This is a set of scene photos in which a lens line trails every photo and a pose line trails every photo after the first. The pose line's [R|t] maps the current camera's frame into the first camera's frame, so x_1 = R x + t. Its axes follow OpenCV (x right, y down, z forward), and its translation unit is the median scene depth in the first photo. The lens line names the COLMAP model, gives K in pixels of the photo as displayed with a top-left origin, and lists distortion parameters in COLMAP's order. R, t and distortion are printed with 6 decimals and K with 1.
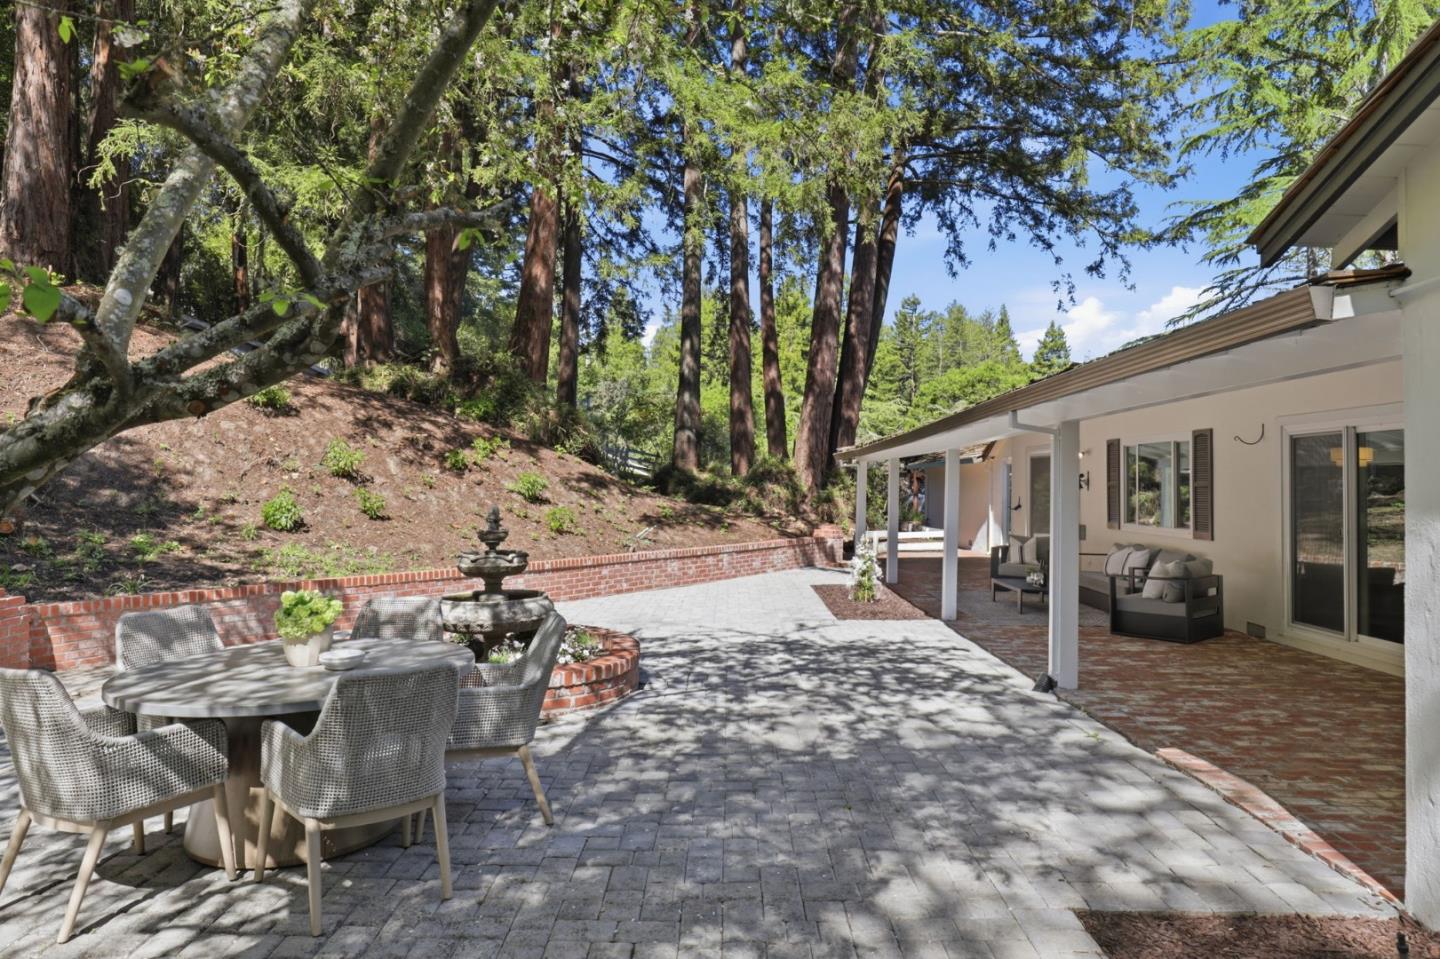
lens RADIAL K [[950.8, 0, 718.5], [0, 950.8, 439.1], [0, 0, 1]] dist [-0.005733, -0.001752]
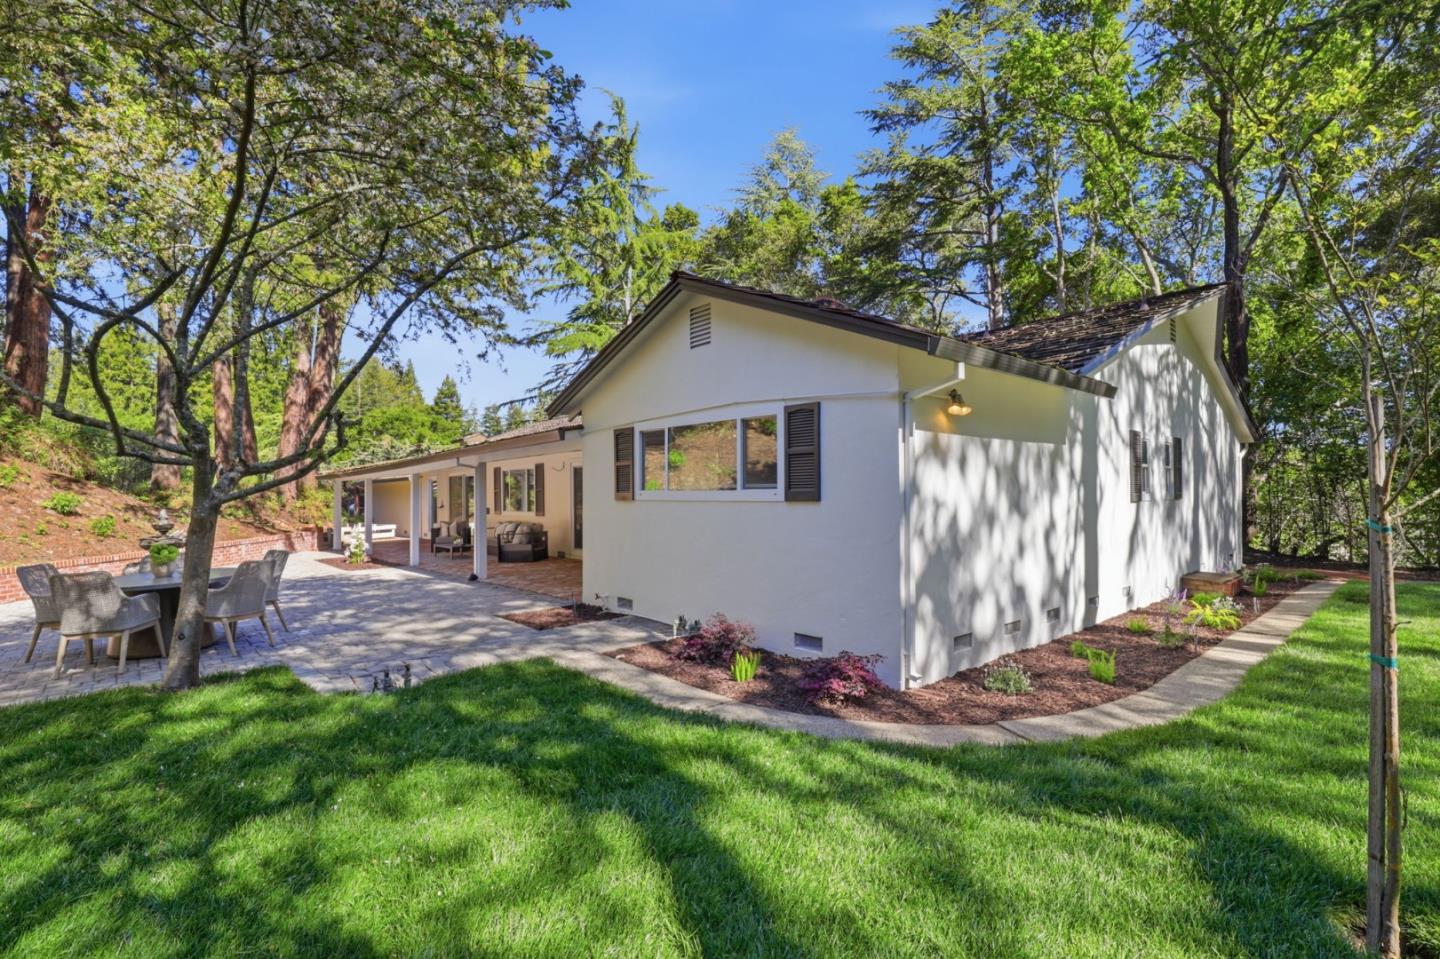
lens RADIAL K [[696.9, 0, 693.7], [0, 696.9, 483.2], [0, 0, 1]] dist [-0.003397, -0.000647]
pose [[0.779656, -0.015600, 0.626014, -0.121301], [-0.003420, 0.999569, 0.029168, -0.007929], [-0.626199, -0.024882, 0.779266, -0.267061]]
